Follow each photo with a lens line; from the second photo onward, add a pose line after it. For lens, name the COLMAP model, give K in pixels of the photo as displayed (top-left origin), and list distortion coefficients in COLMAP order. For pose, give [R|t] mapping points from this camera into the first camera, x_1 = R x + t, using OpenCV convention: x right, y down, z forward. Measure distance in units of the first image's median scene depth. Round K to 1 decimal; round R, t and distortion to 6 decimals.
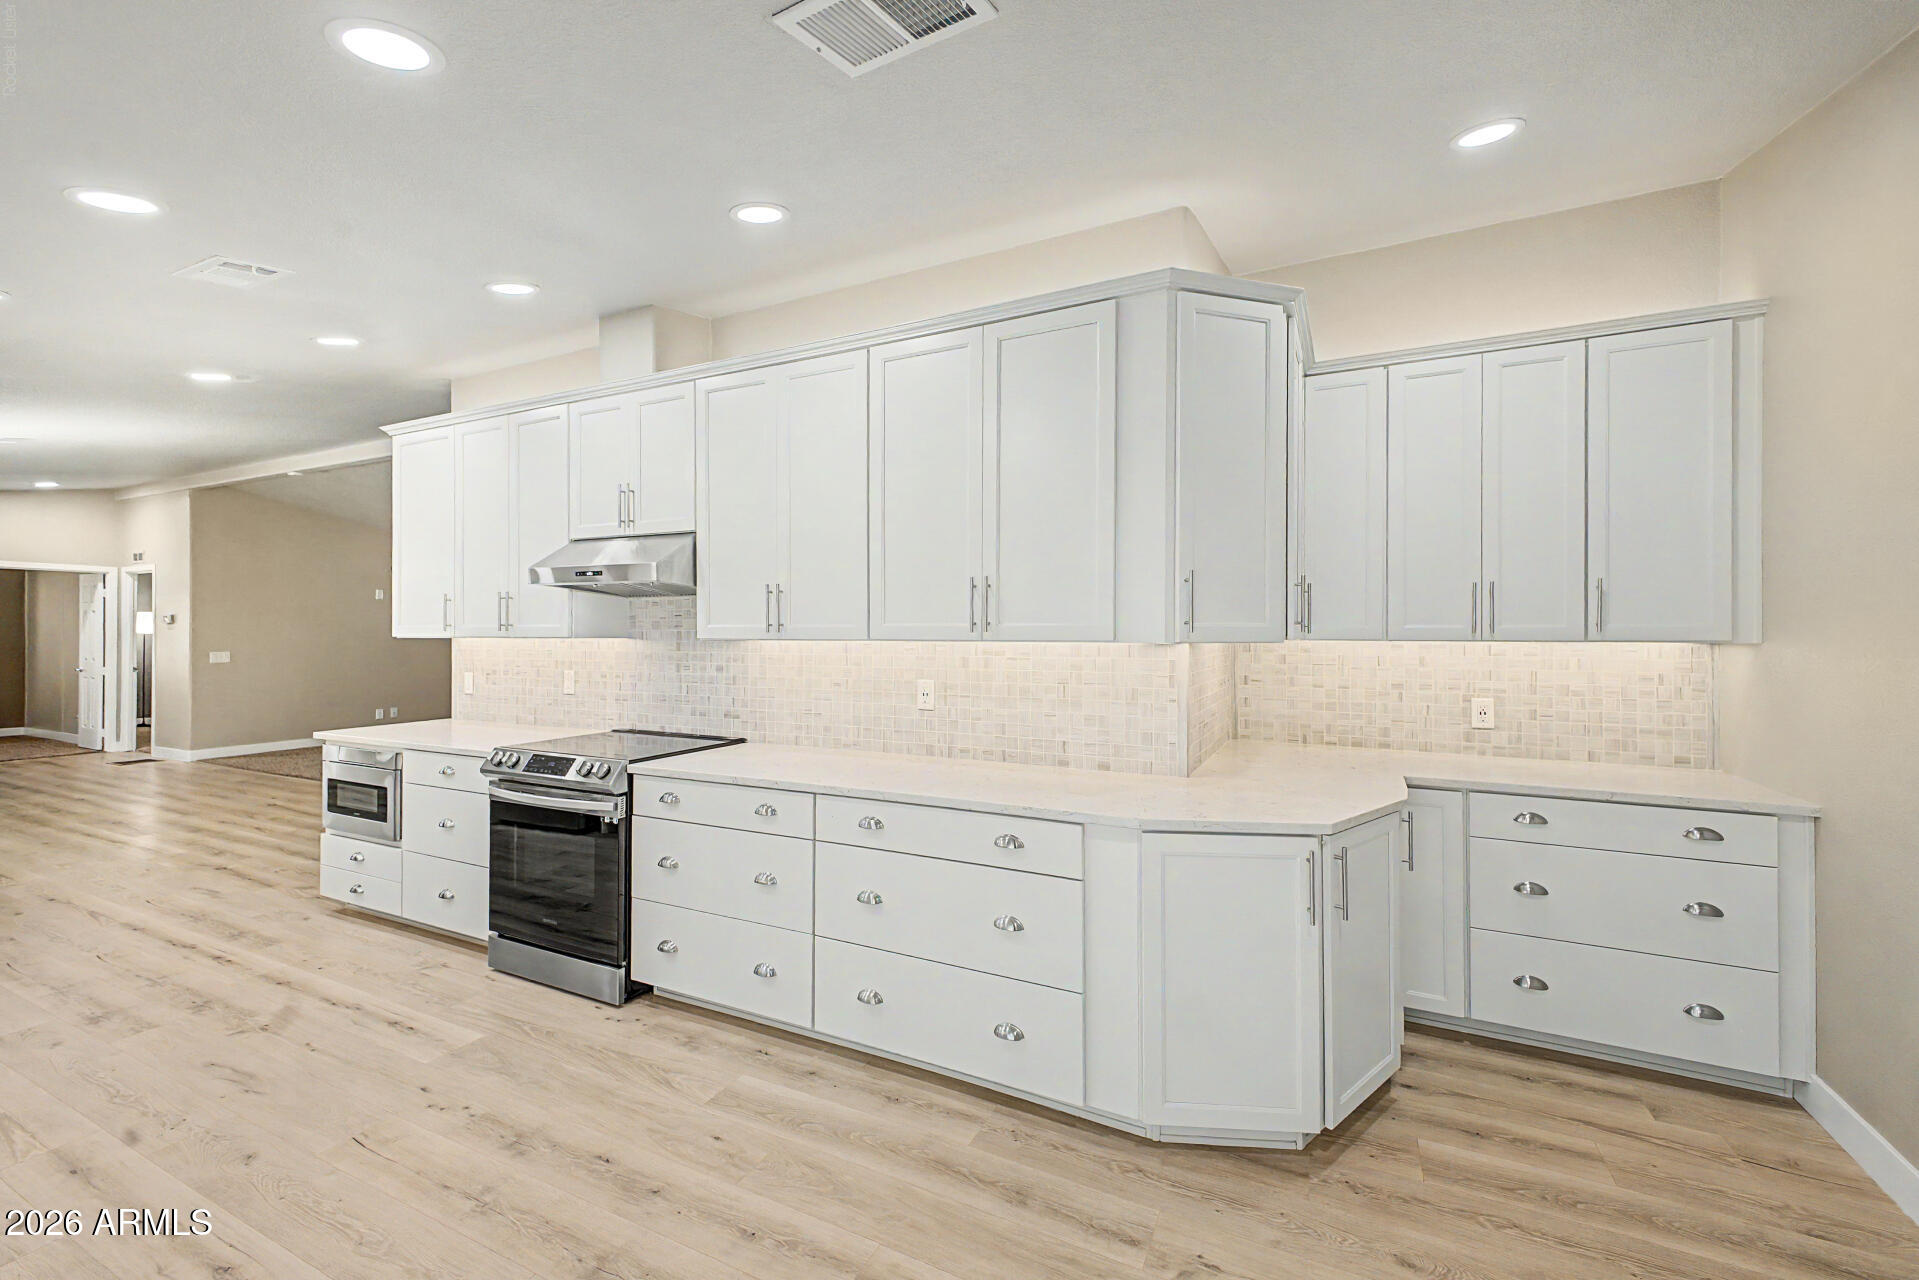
lens RADIAL K [[764.8, 0, 964.5], [0, 764.8, 631.4], [0, 0, 1]] dist [0.026572, -0.008934]
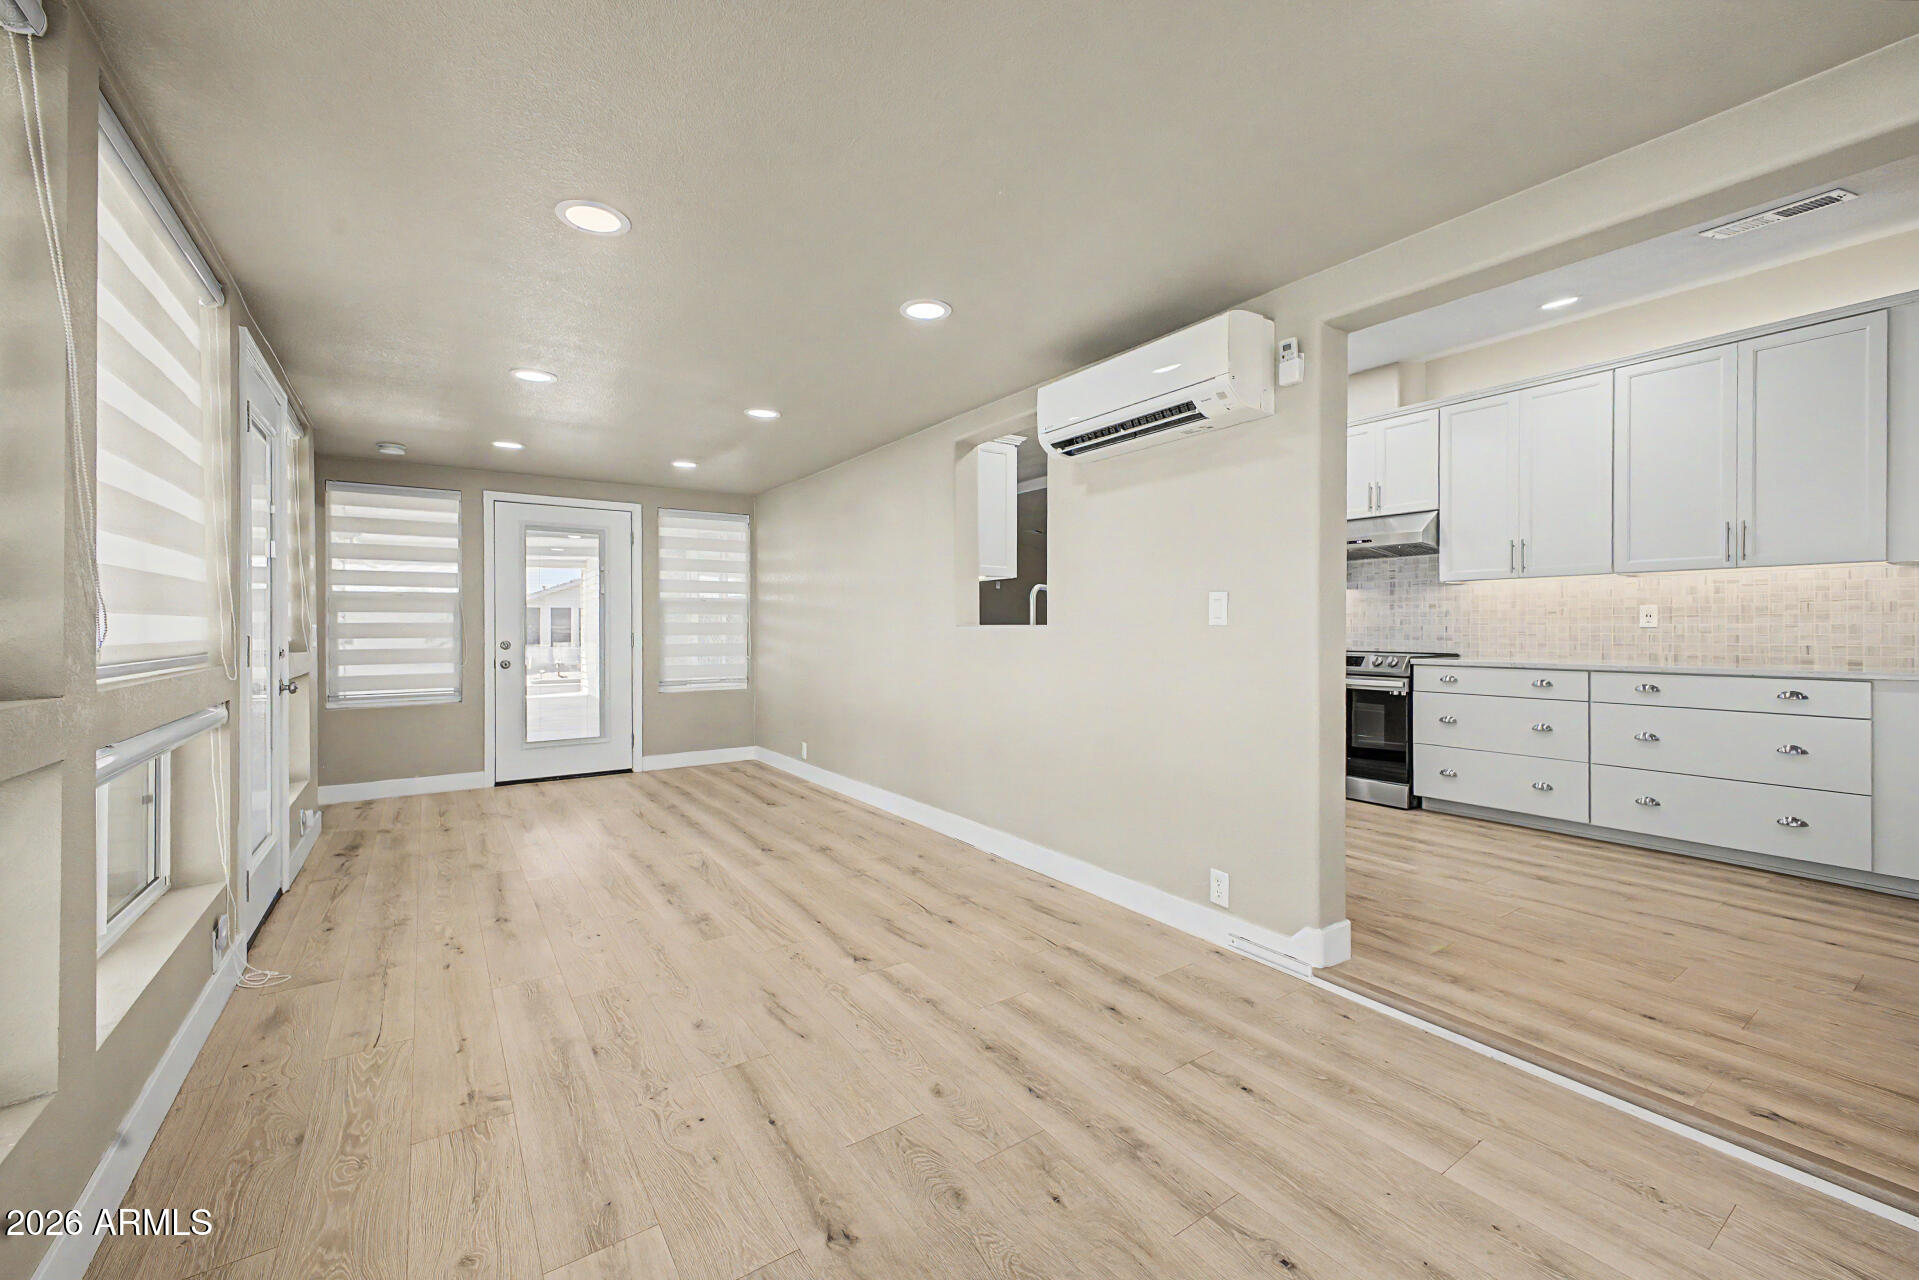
lens RADIAL K [[764.8, 0, 964.5], [0, 764.8, 631.4], [0, 0, 1]] dist [0.026572, -0.008934]
pose [[0.868237, 0.000673, -0.496149, -0.446679], [0.003712, 0.999962, 0.007852, 0.100033], [0.496136, -0.008659, 0.868202, -0.843959]]
